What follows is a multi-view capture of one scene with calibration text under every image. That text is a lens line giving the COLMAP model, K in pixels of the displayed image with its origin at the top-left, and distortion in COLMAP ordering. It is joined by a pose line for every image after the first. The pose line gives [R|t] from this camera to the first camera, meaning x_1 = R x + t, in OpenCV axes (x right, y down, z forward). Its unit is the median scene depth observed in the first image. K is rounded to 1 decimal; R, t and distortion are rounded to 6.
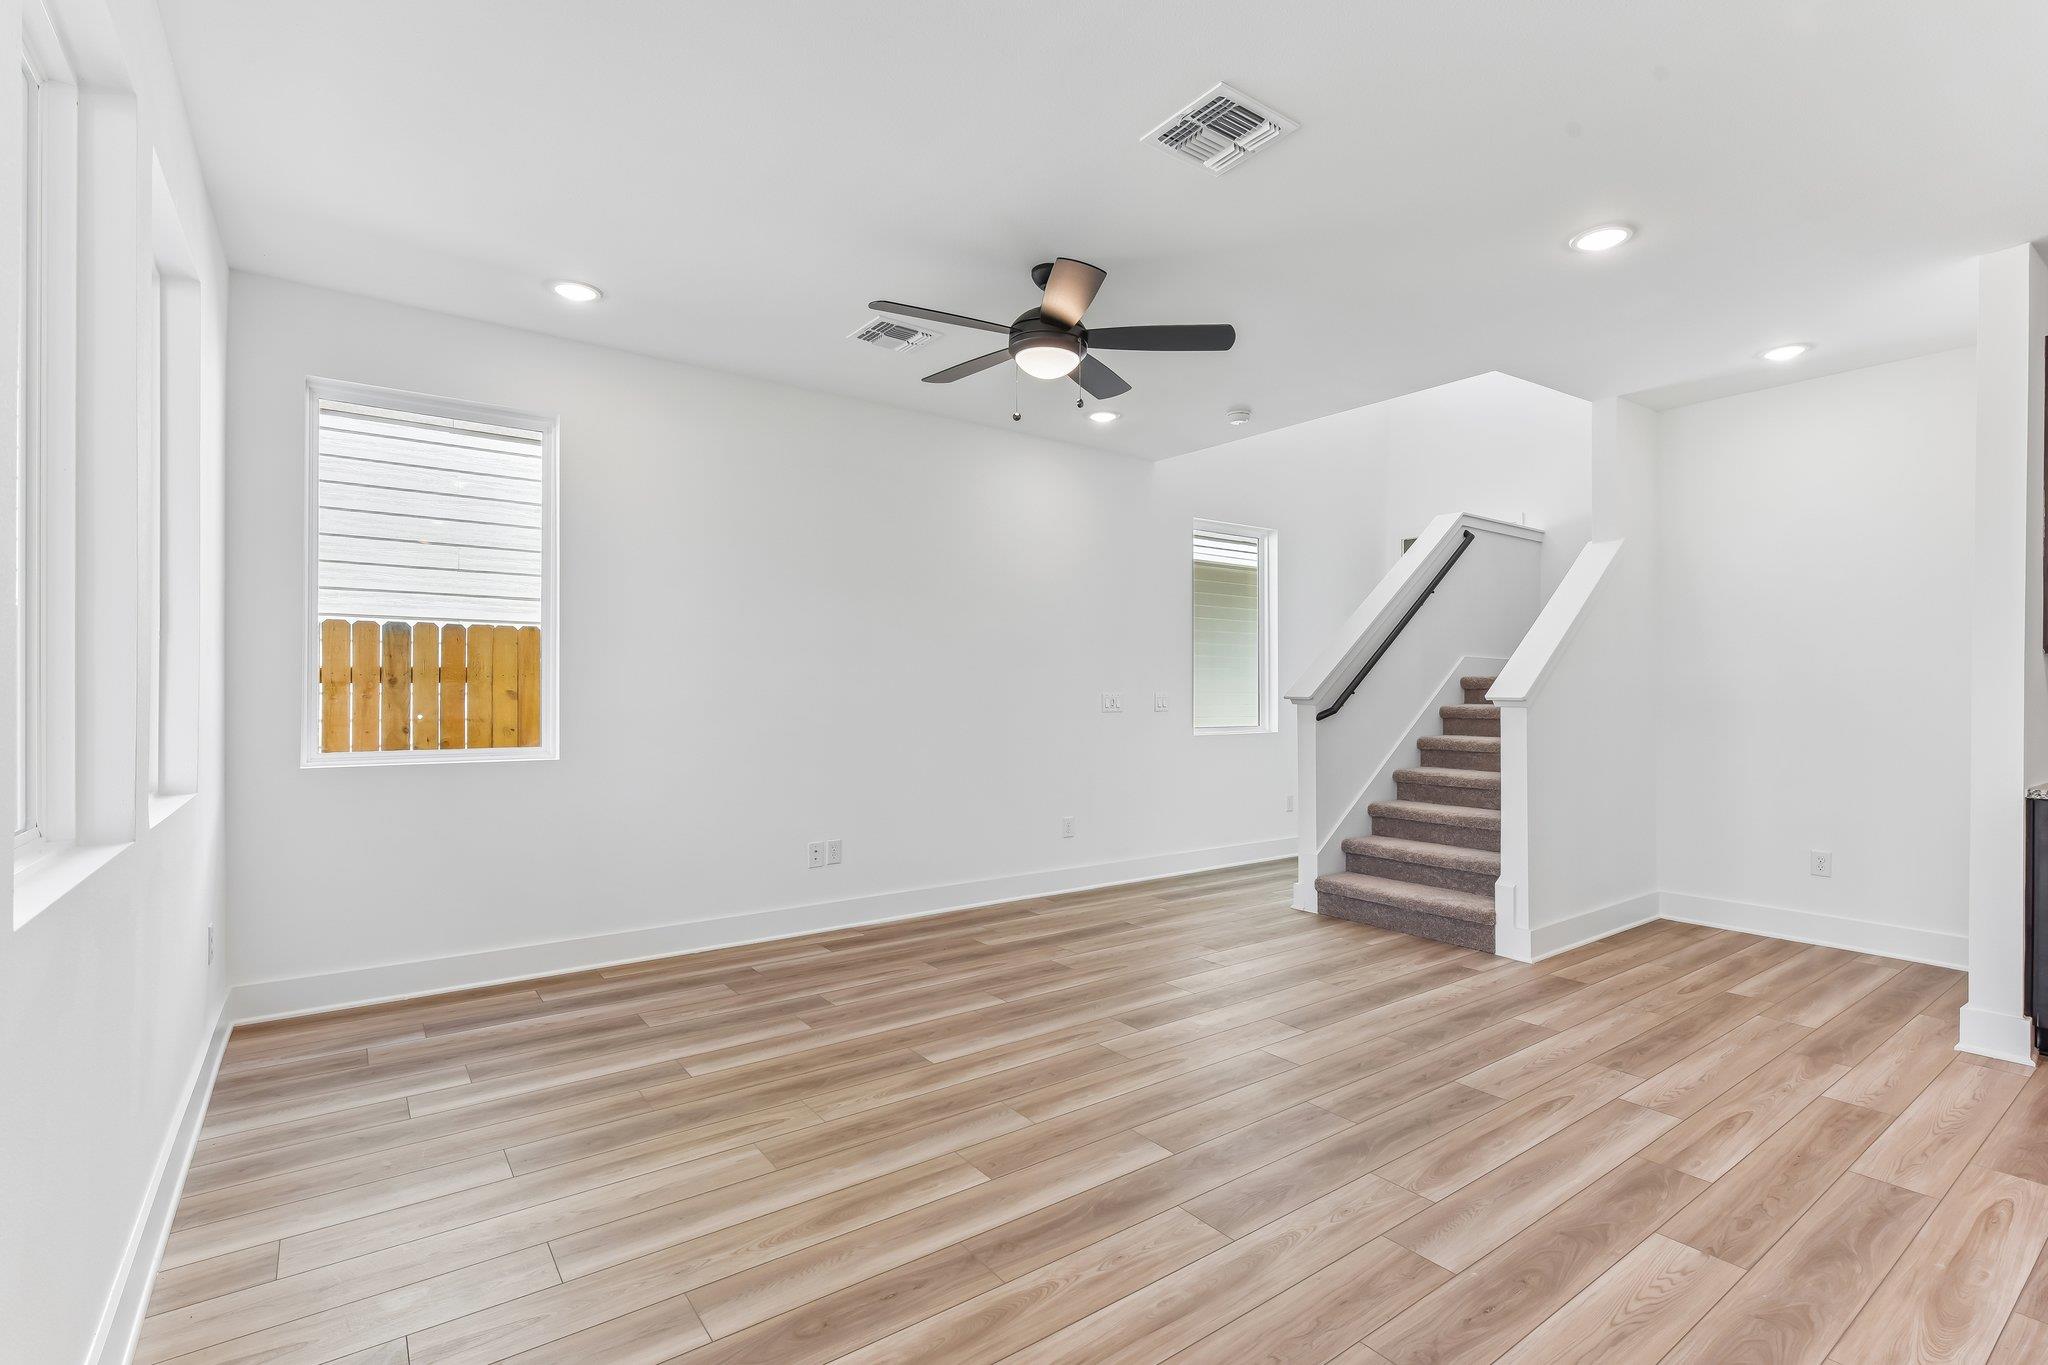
lens RADIAL K [[949.7, 0, 1038.6], [0, 949.7, 691.6], [0, 0, 1]] dist [0.000409, -0.000215]
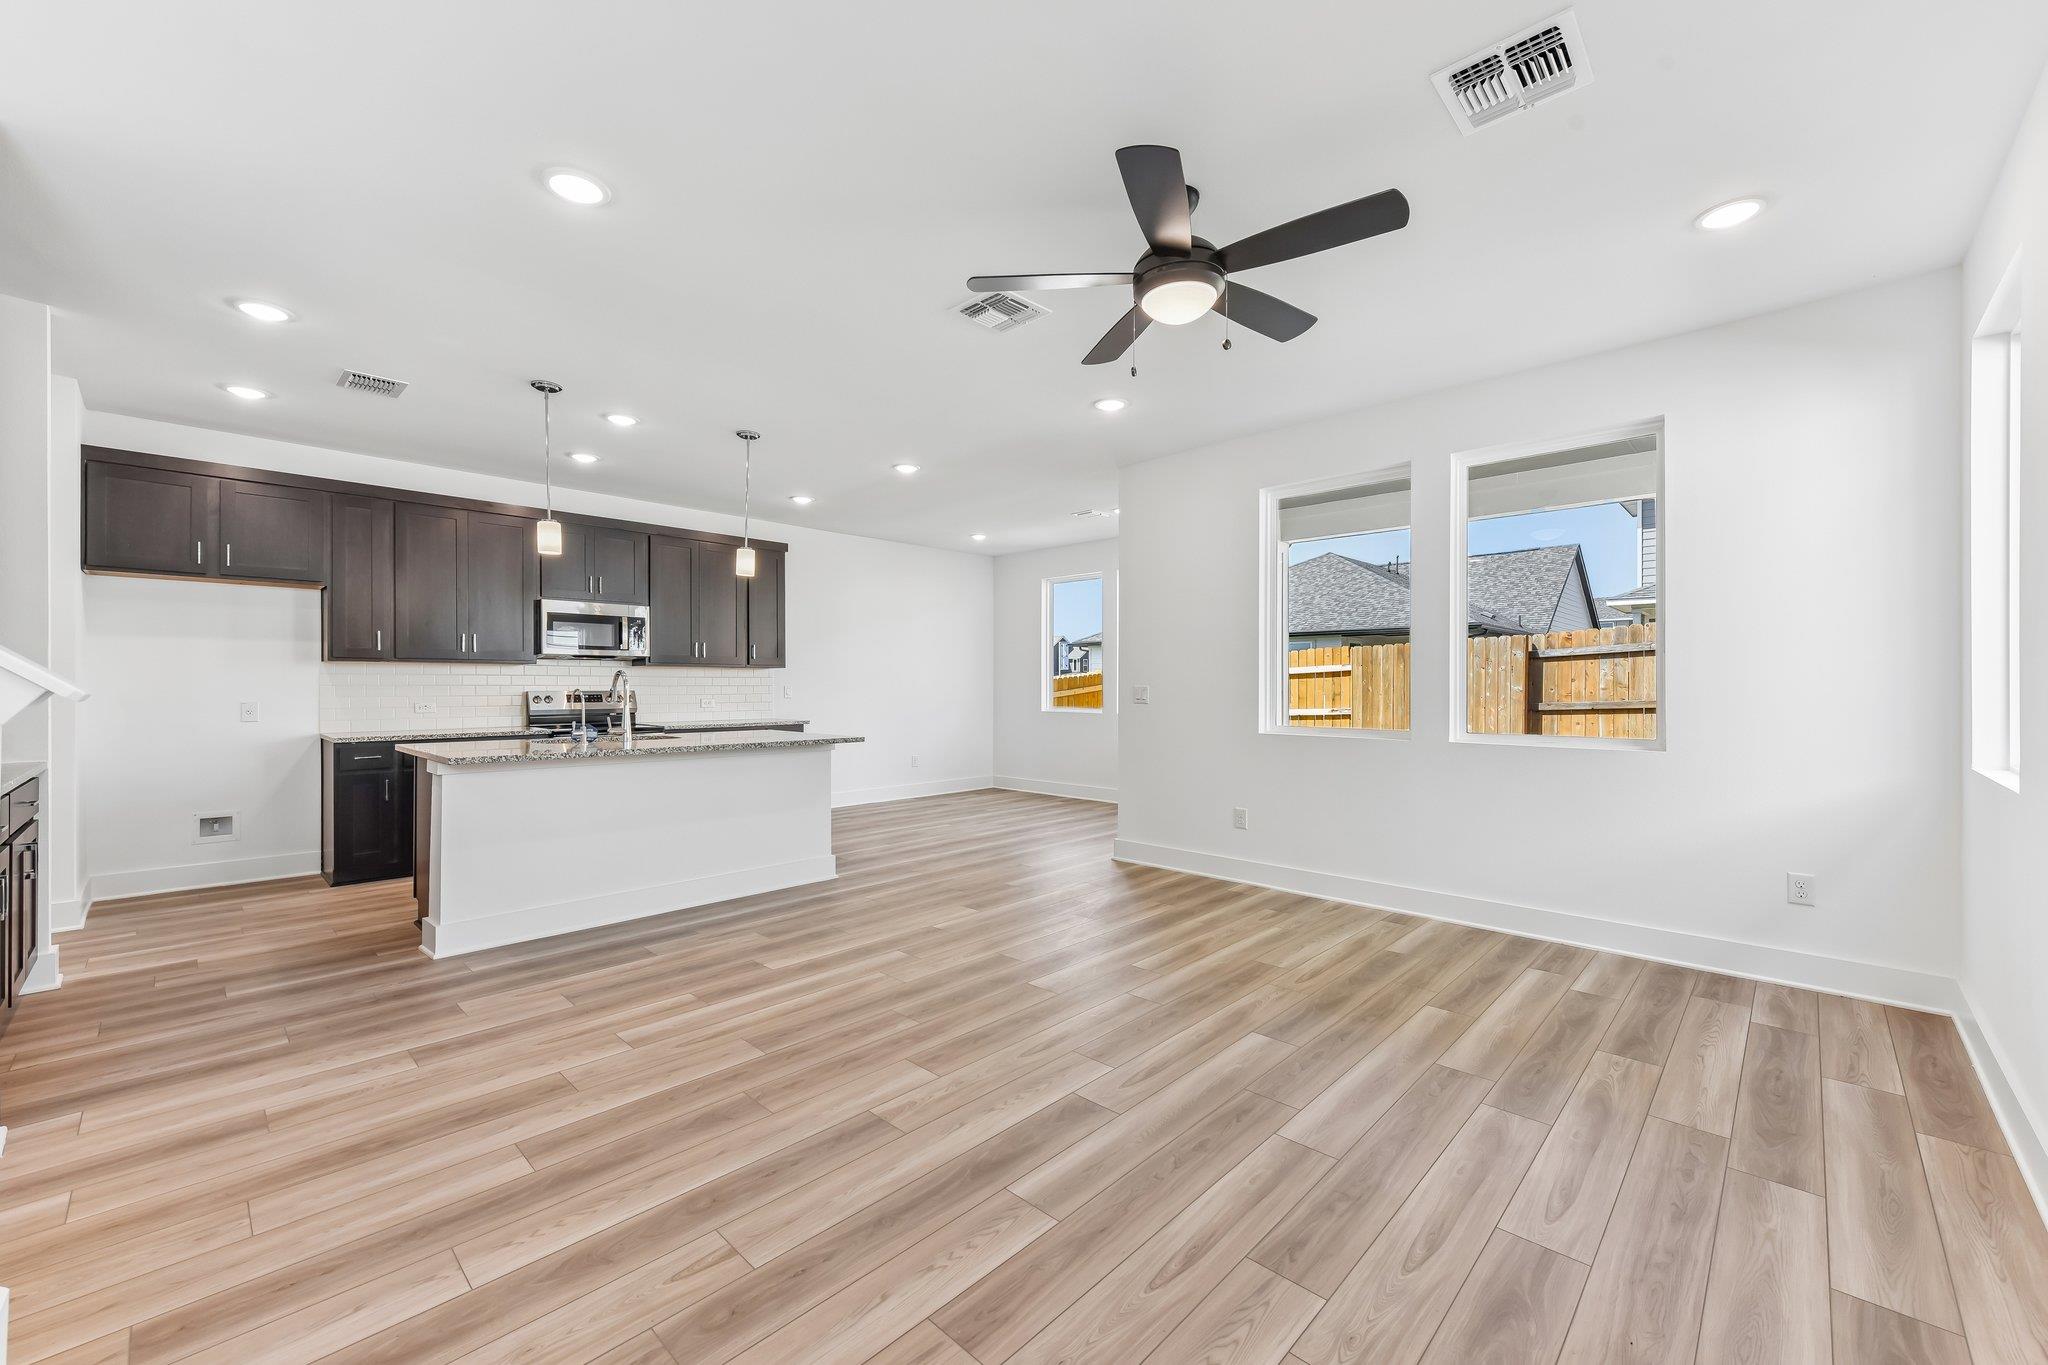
lens RADIAL K [[807.7, 0, 1033.7], [0, 807.7, 681.7], [0, 0, 1]] dist [0.004062, -0.000223]
pose [[-0.985486, -0.003889, -0.169710, 0.248288], [-0.003296, 0.999987, -0.003776, 0.002299], [0.169722, -0.003161, -0.985487, 1.599067]]
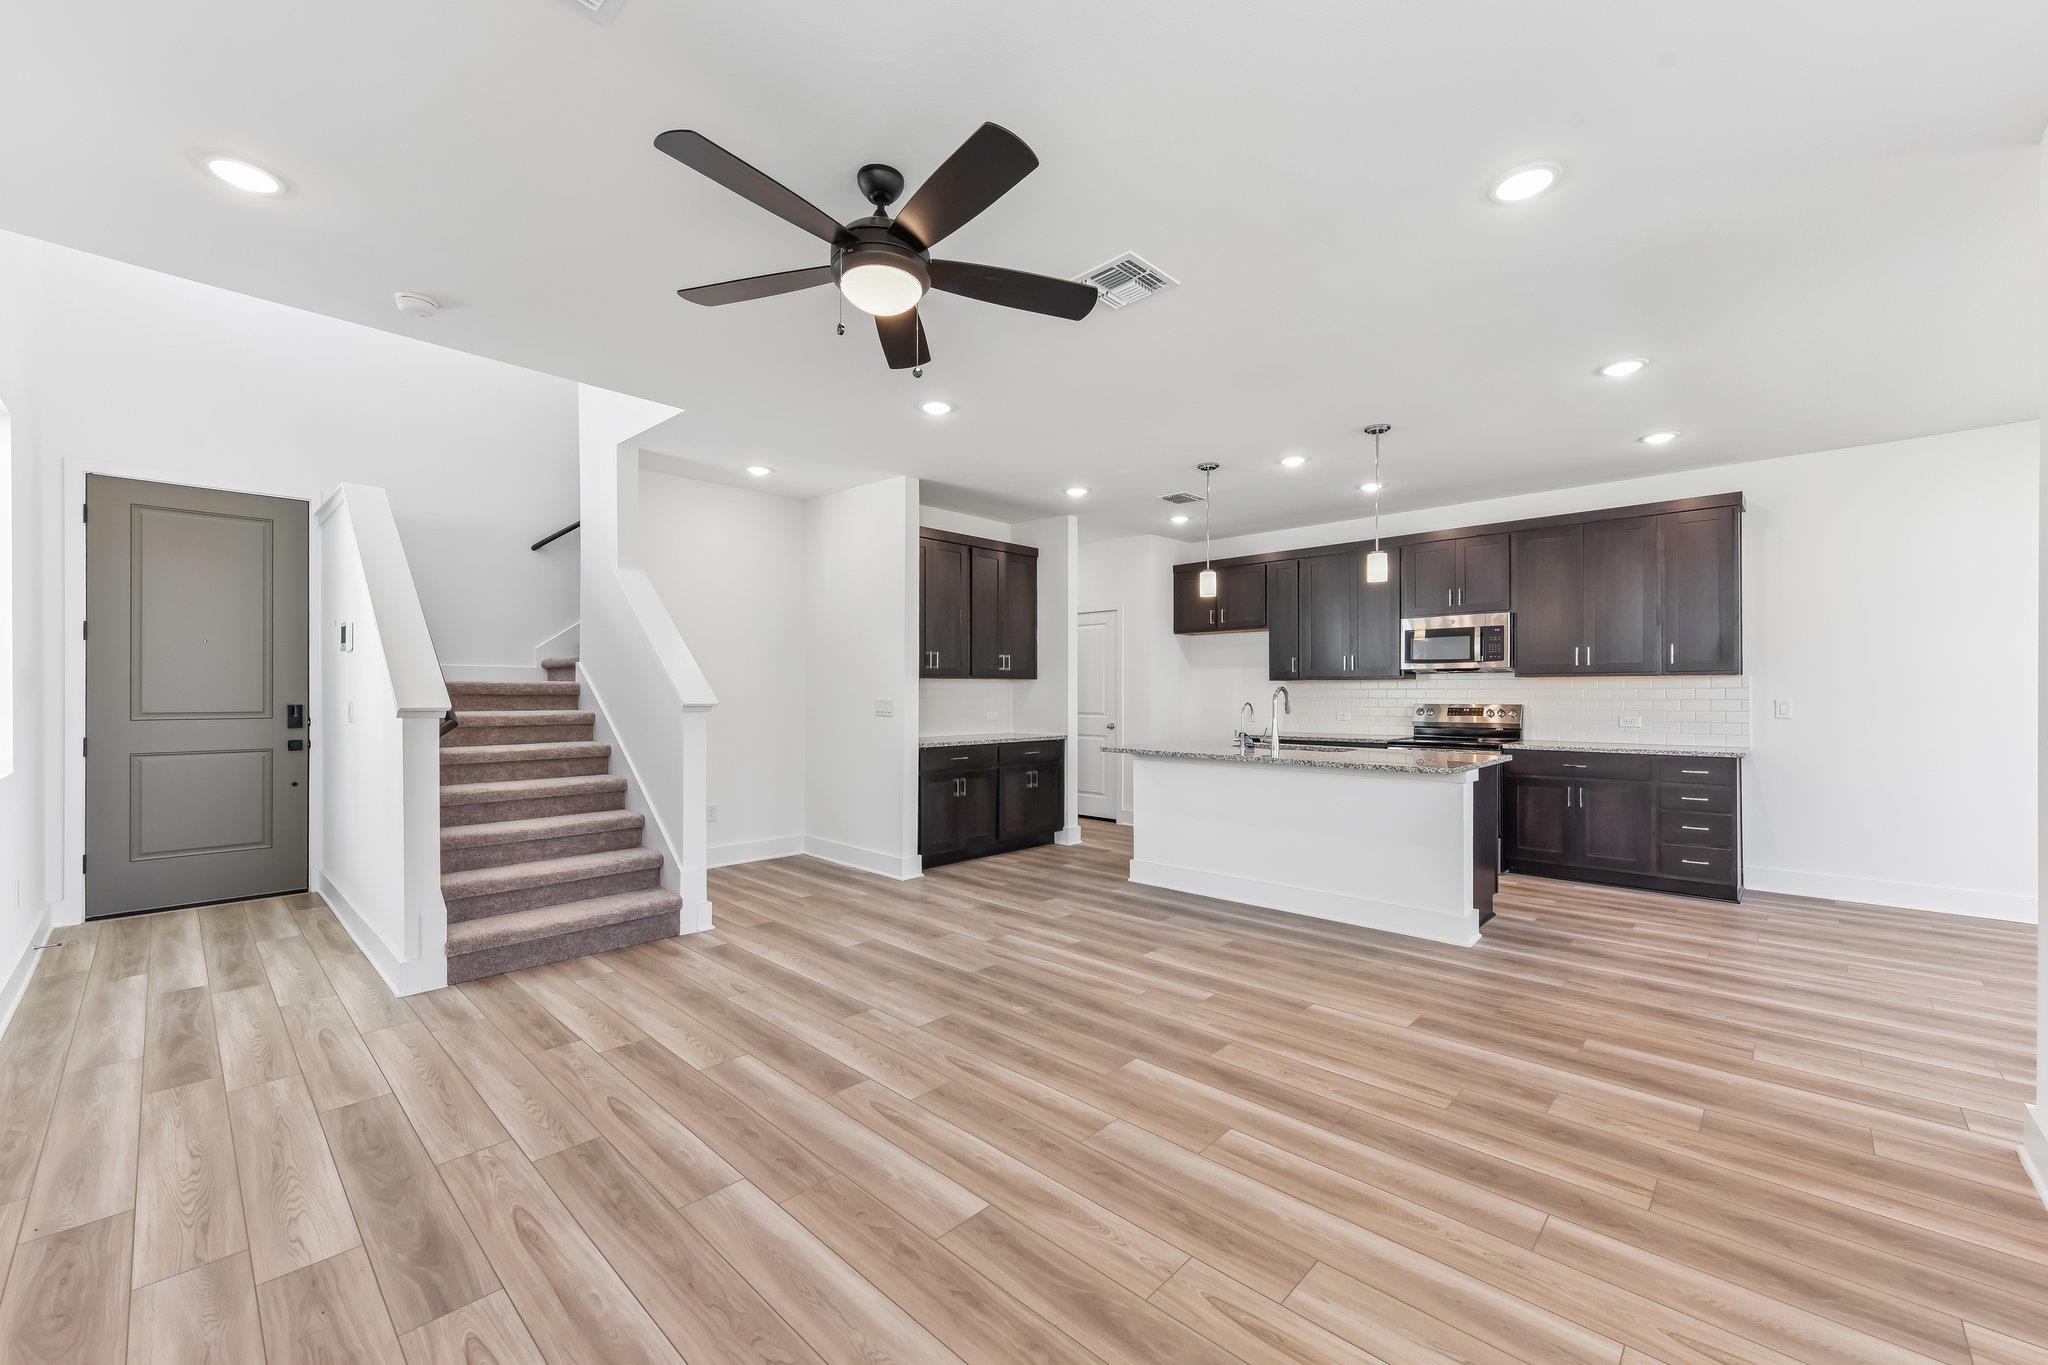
lens RADIAL K [[807.7, 0, 1033.7], [0, 807.7, 681.7], [0, 0, 1]] dist [0.004062, -0.000223]
pose [[-0.178254, 0.009713, 0.983936, -0.645475], [0.000440, 0.999952, -0.009791, -0.012763], [-0.983984, -0.001313, -0.178250, 0.932181]]
